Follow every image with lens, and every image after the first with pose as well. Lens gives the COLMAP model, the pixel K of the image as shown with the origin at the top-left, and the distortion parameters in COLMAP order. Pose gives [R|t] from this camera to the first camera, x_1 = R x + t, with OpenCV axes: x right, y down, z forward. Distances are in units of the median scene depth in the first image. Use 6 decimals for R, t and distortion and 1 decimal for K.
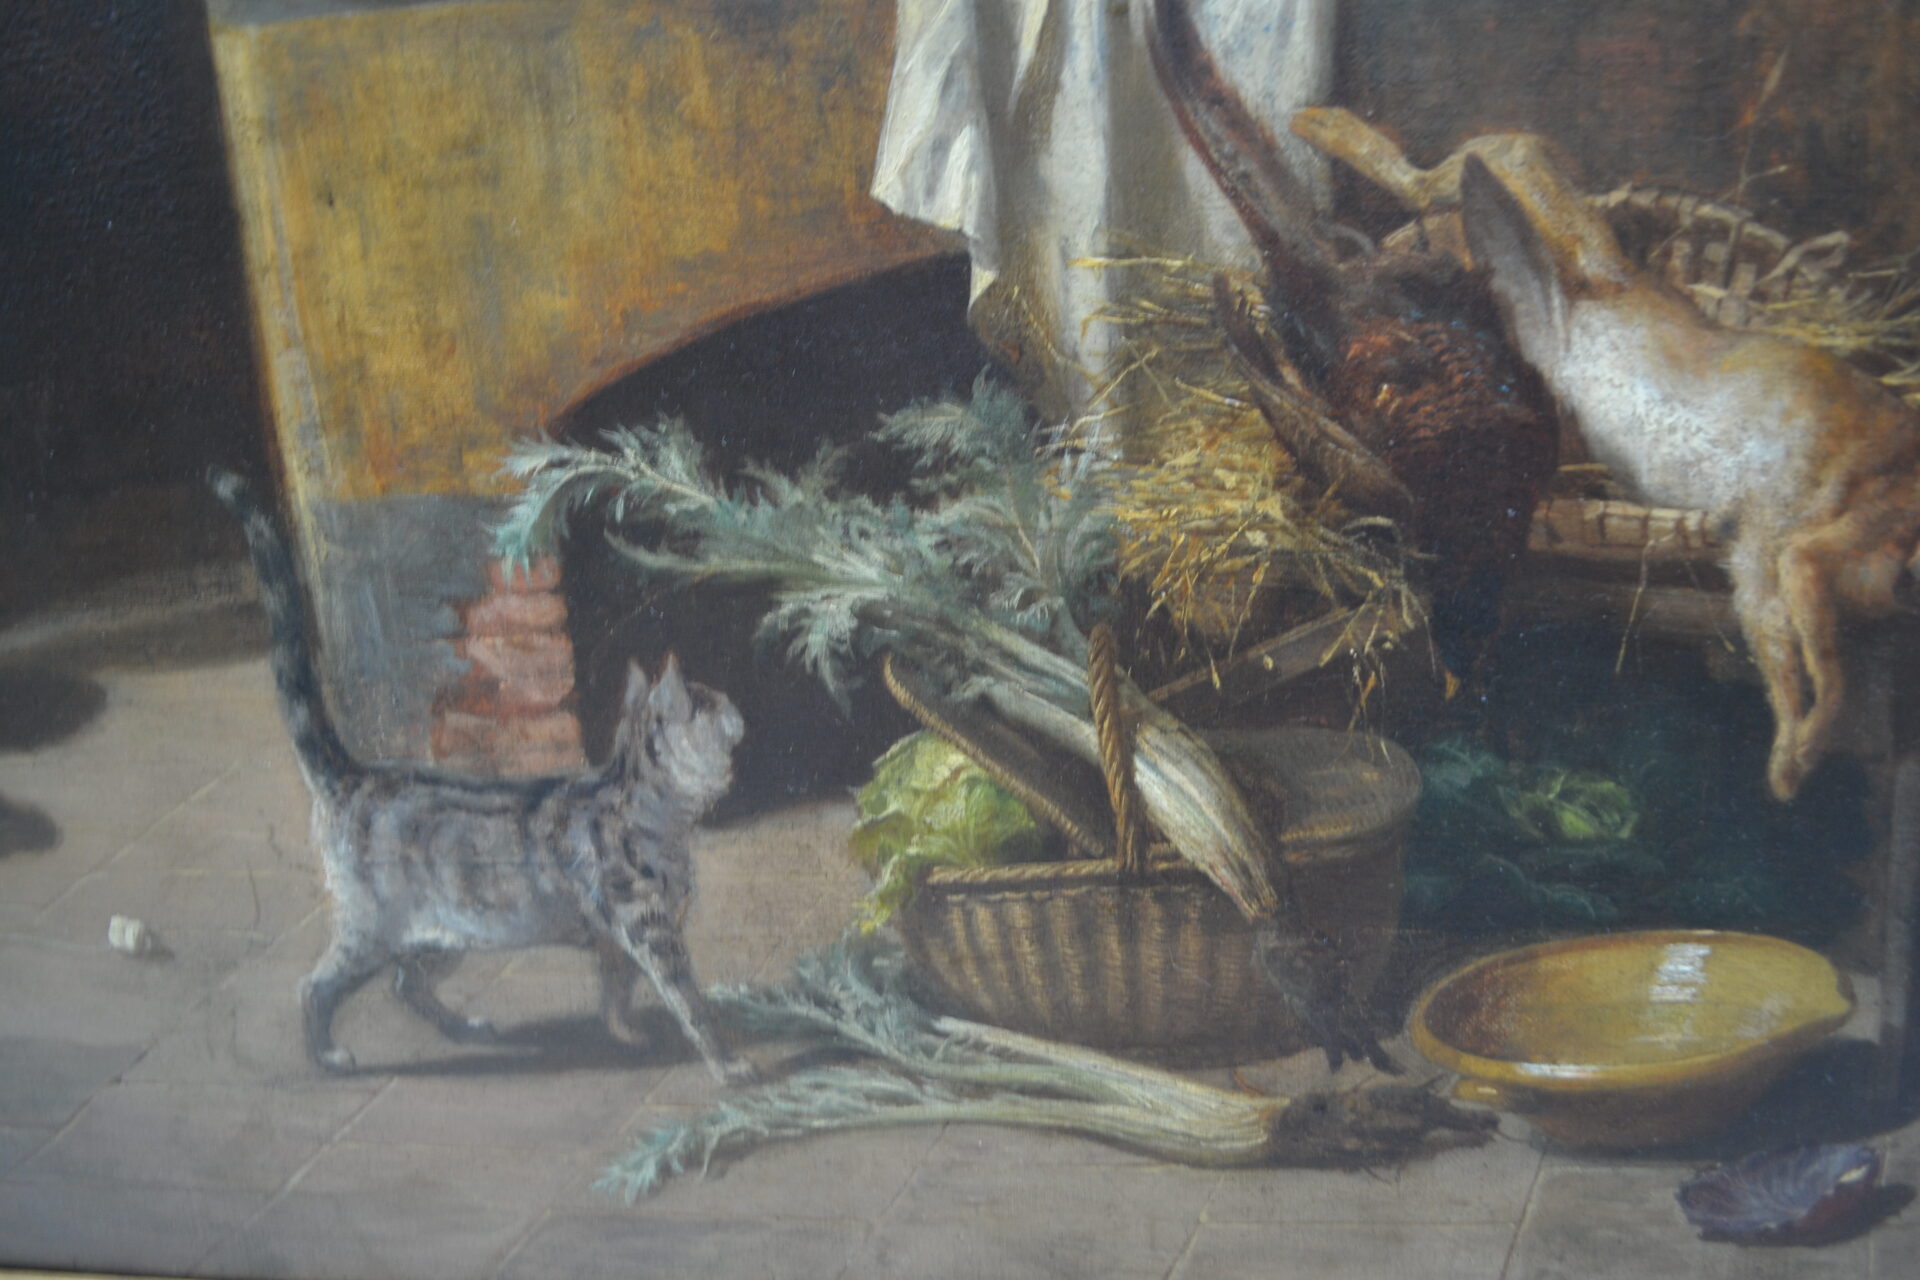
lens RADIAL K [[1519.4, 0, 984.6], [0, 1519.4, 663.8], [0, 0, 1]] dist [-0.087197, 0.011787]
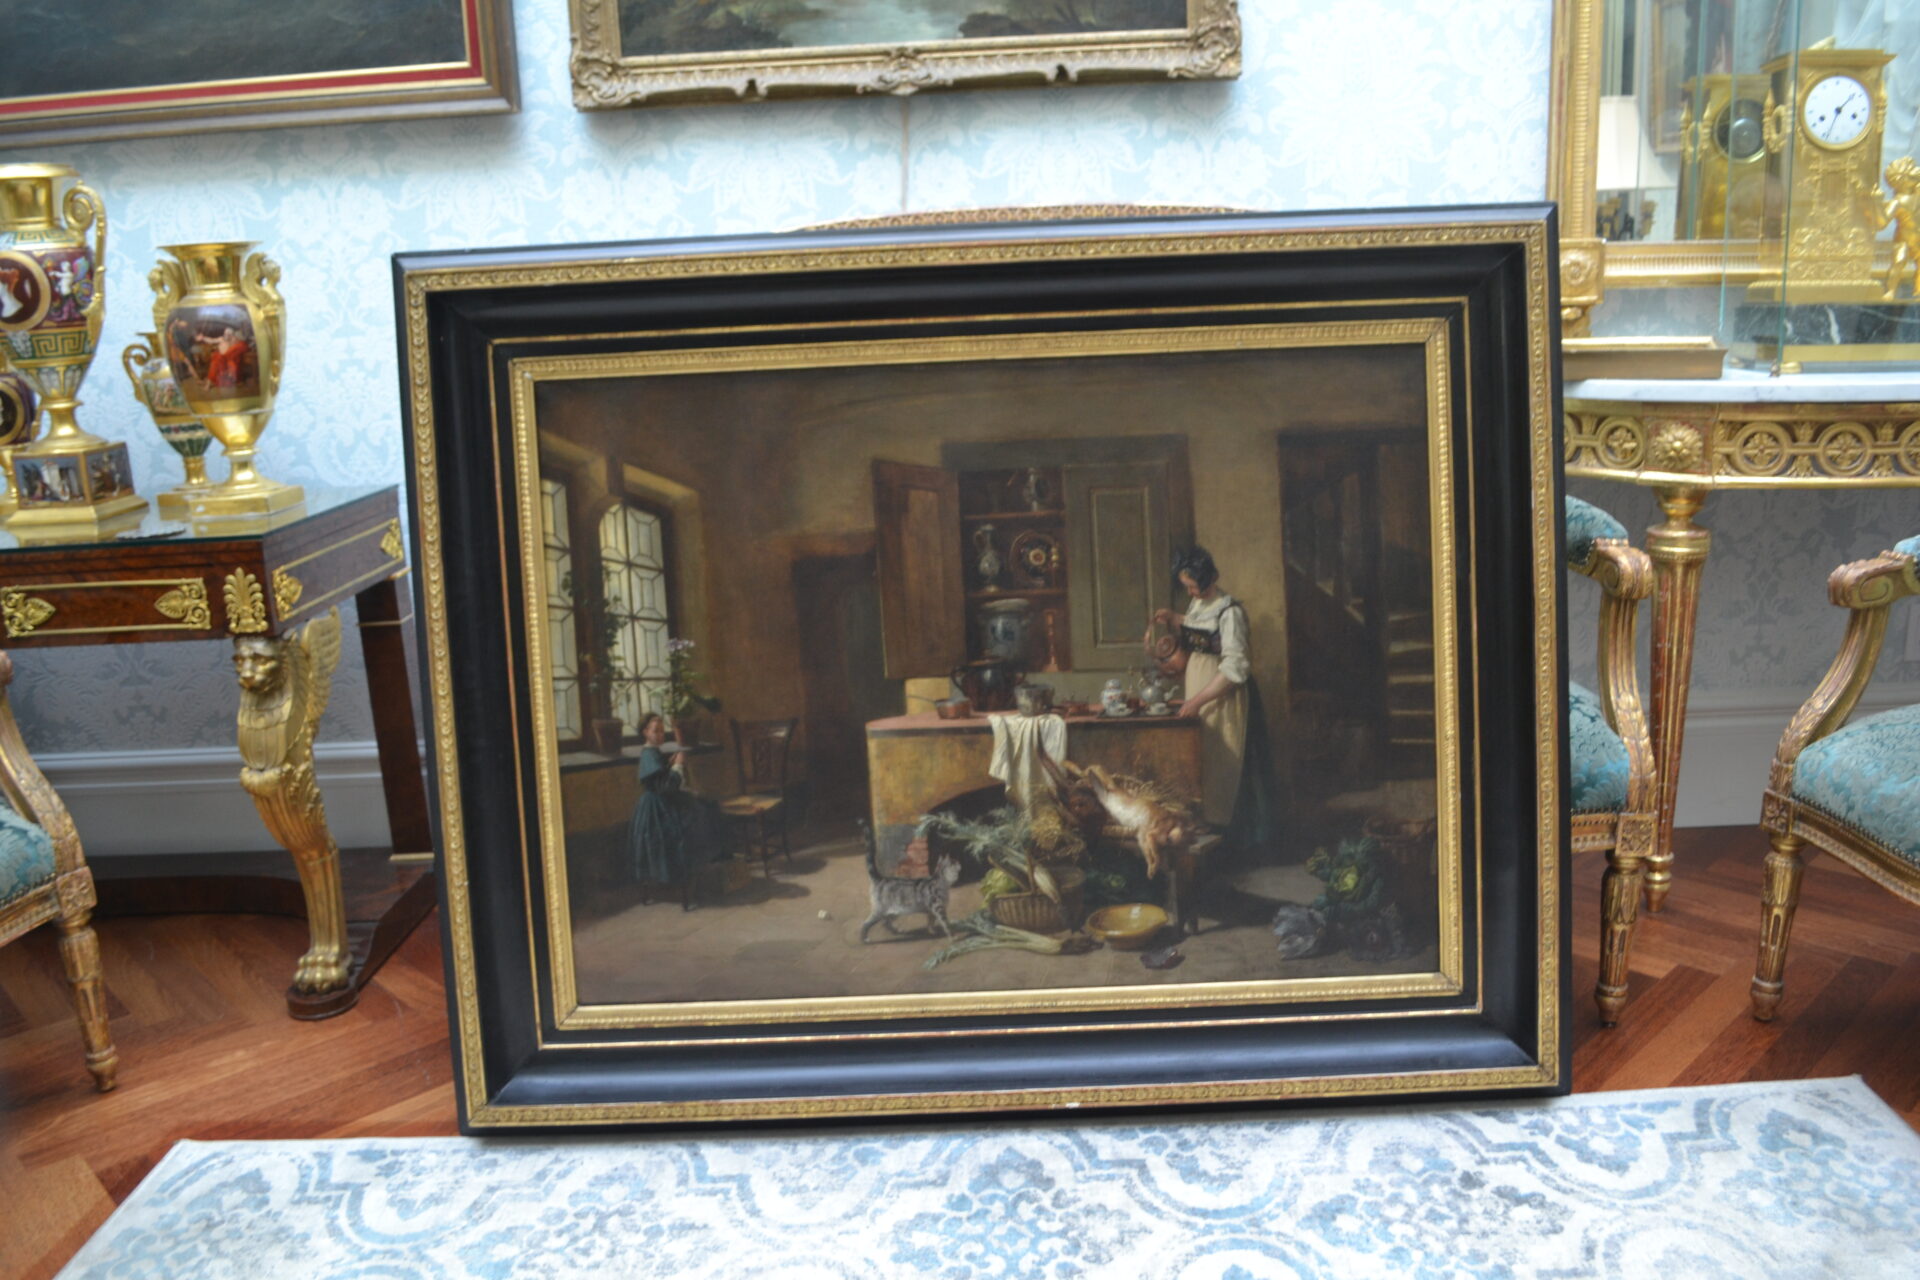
lens RADIAL K [[1515.5, 0, 985.9], [0, 1515.5, 660.8], [0, 0, 1]] dist [-0.084883, 0.008144]
pose [[0.994611, 0.011152, 0.103072, -0.640145], [0.006226, 0.985979, -0.166752, 0.215978], [-0.103487, 0.166496, 0.980597, -4.425331]]
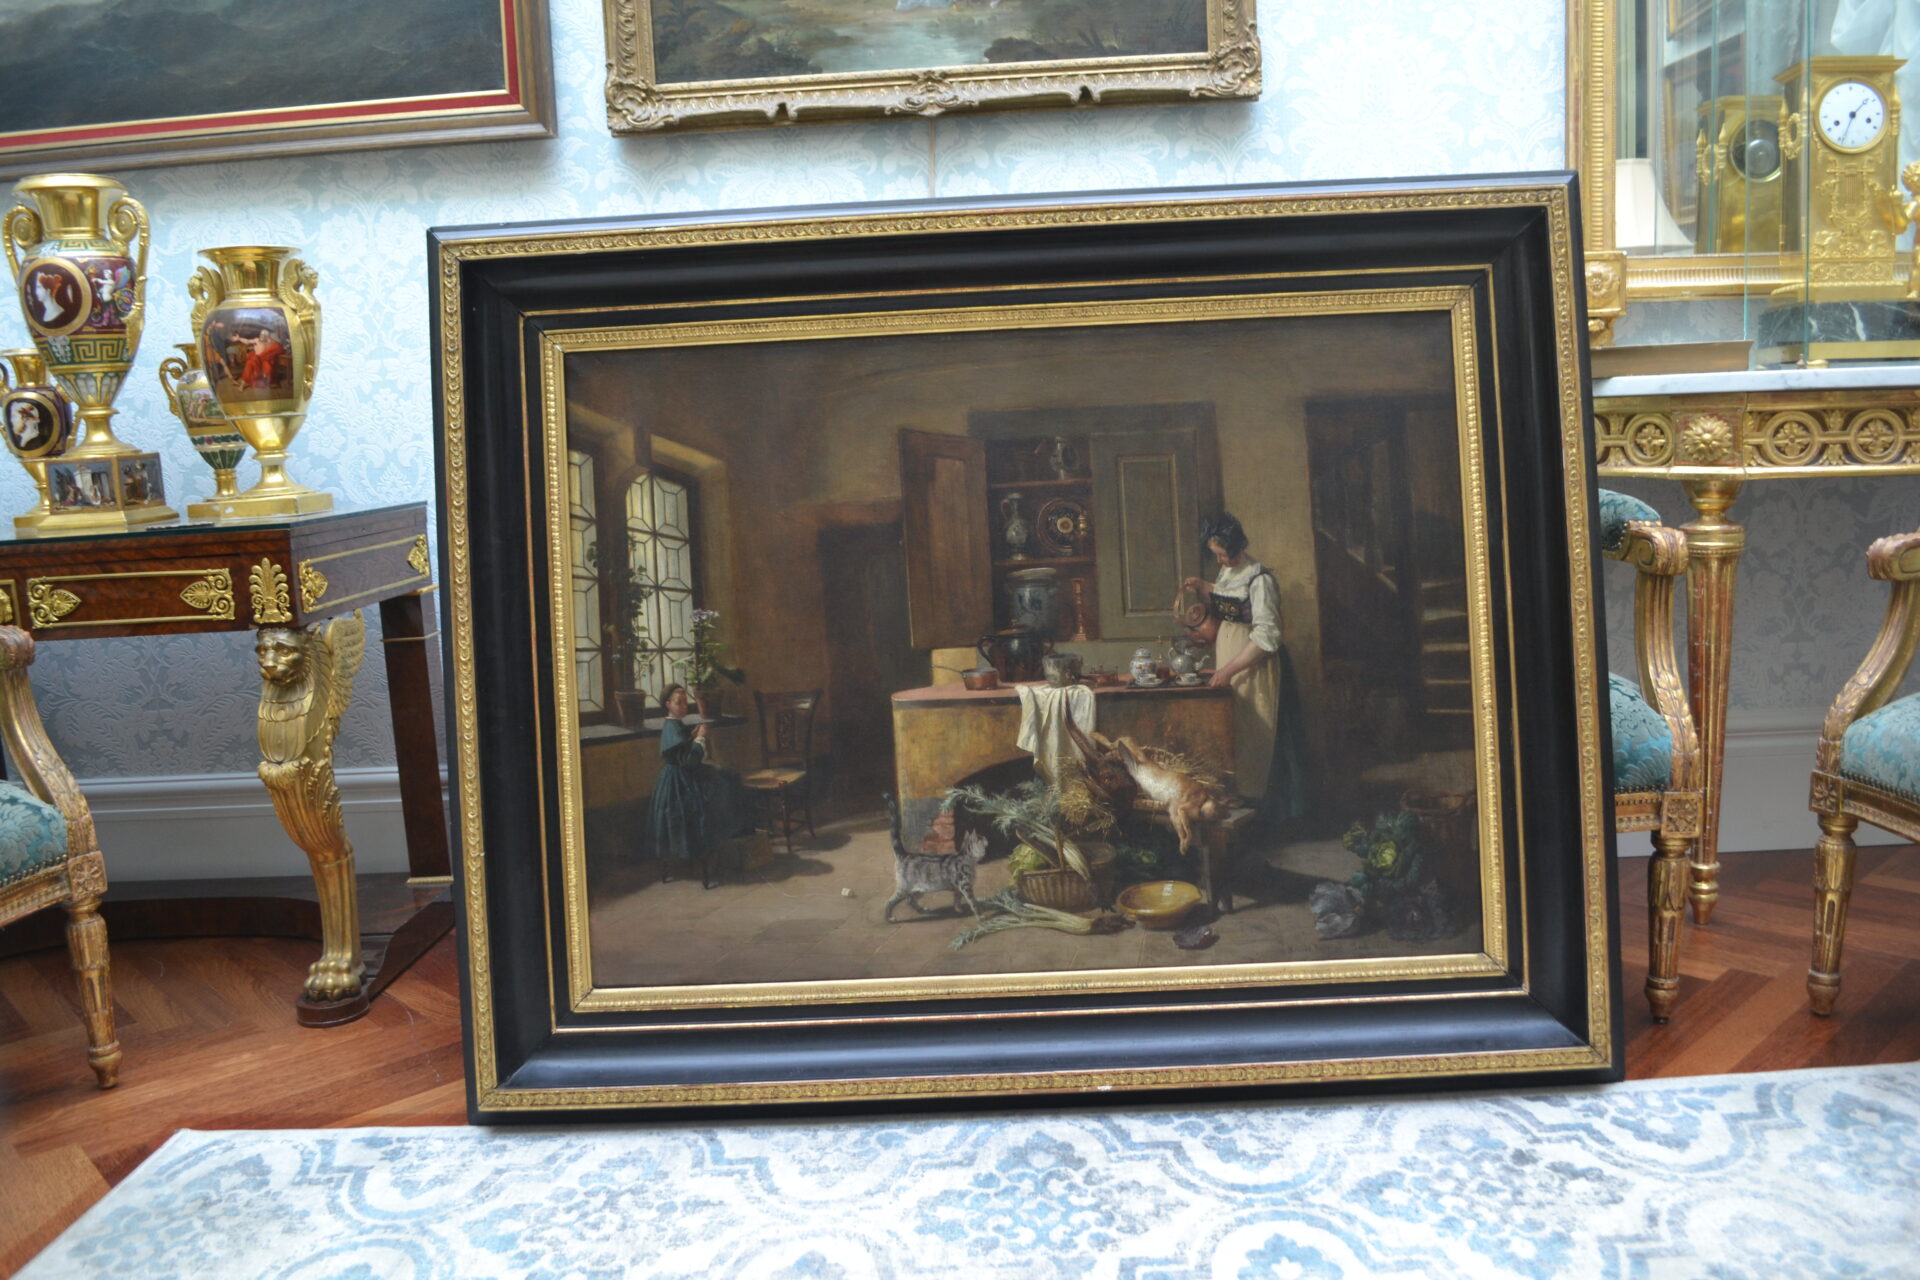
lens RADIAL K [[1519.4, 0, 984.6], [0, 1519.4, 663.8], [0, 0, 1]] dist [-0.087197, 0.011787]
pose [[0.996221, 0.018153, 0.084938, -0.635701], [0.003842, 0.967749, -0.251889, 0.771353], [-0.086771, 0.251263, 0.964022, -4.245307]]
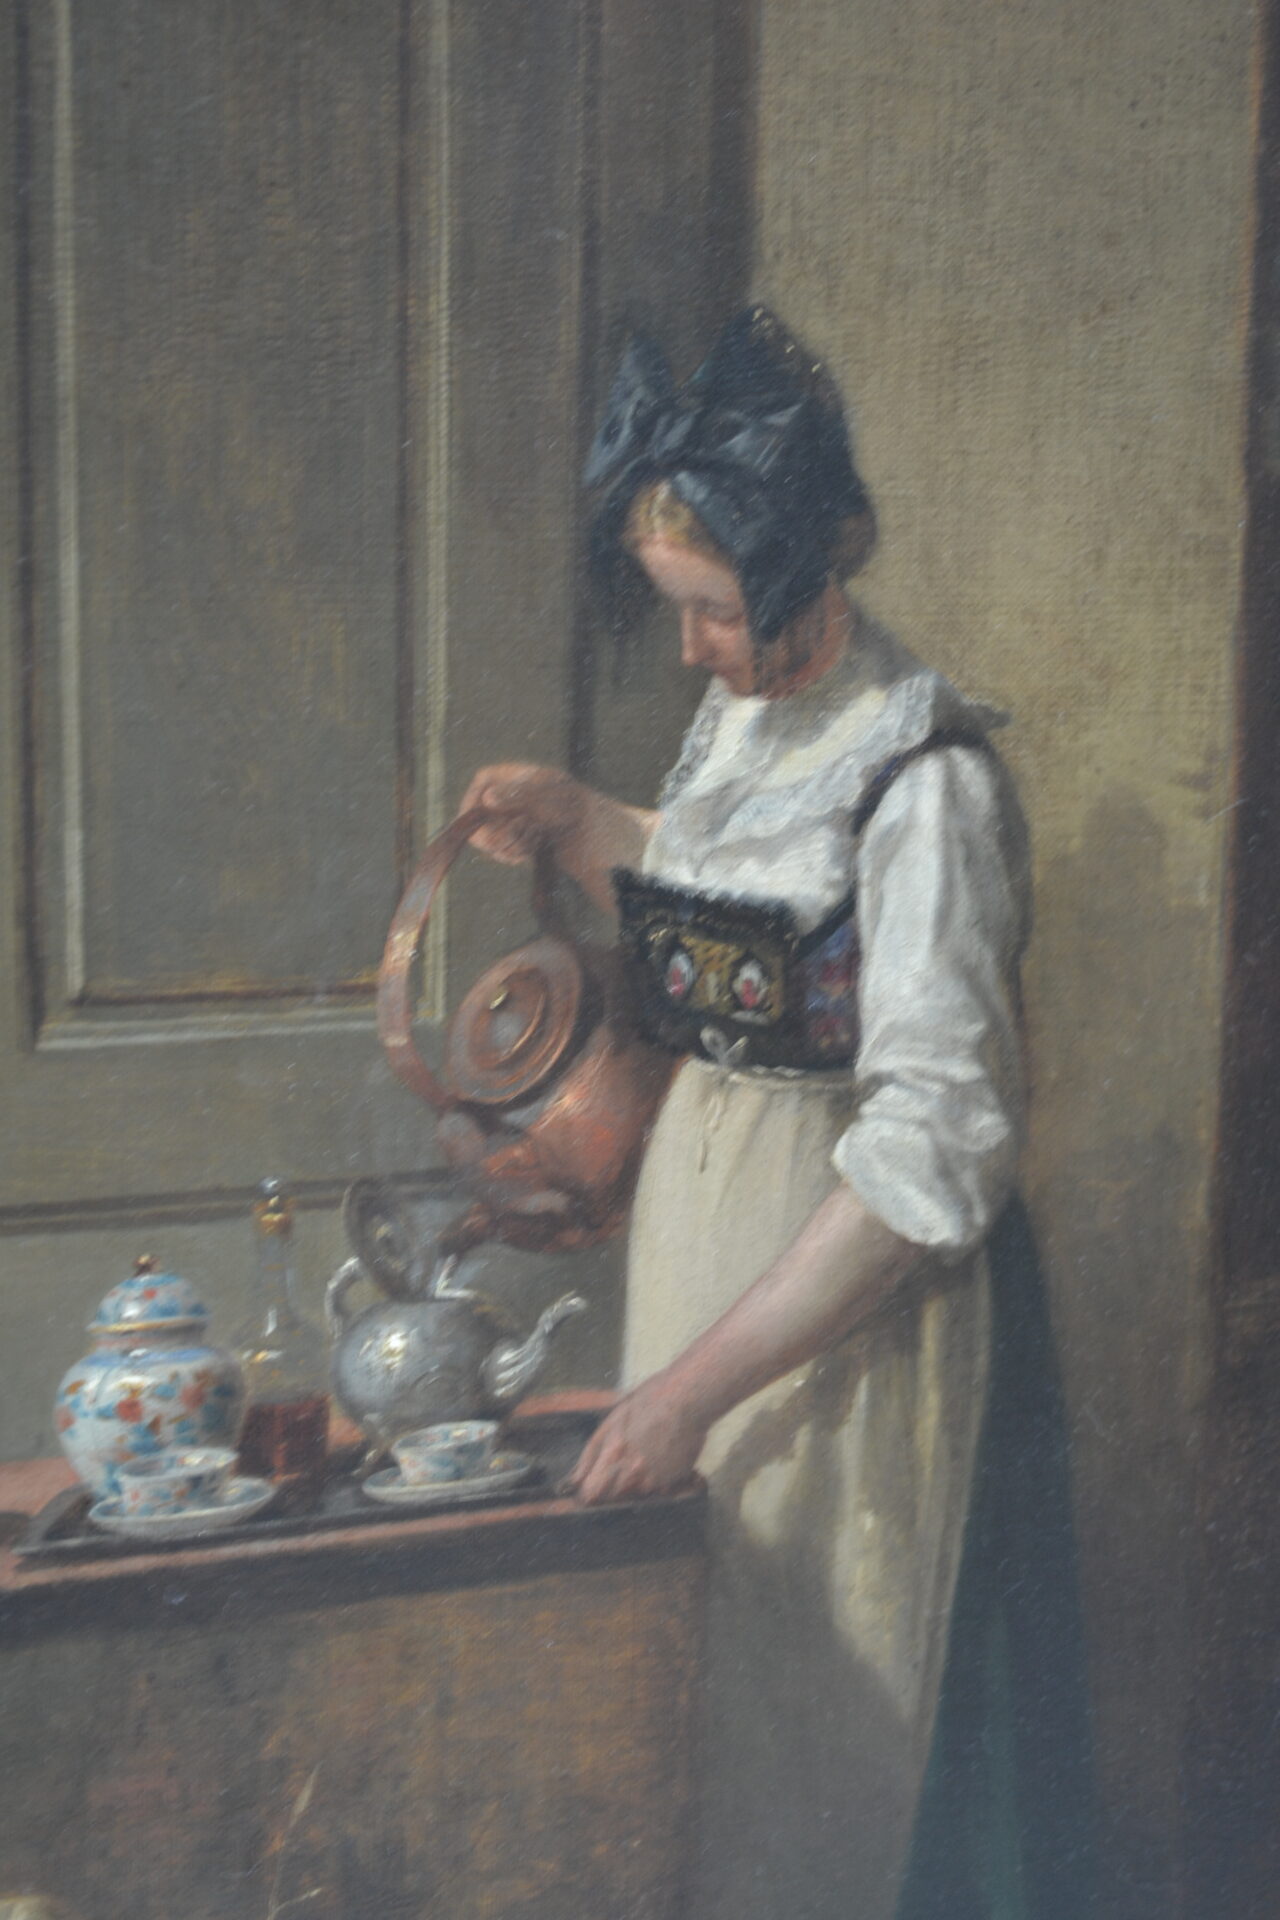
lens RADIAL K [[3435.4, 0, 644.9], [0, 3435.4, 948.5], [0, 0, 1]] dist [0.003981, 0.054521]
pose [[0.833757, -0.014616, 0.551938, -0.346440], [0.055171, 0.996852, -0.056944, -0.659161], [-0.549368, 0.077929, 0.831939, -0.715847]]
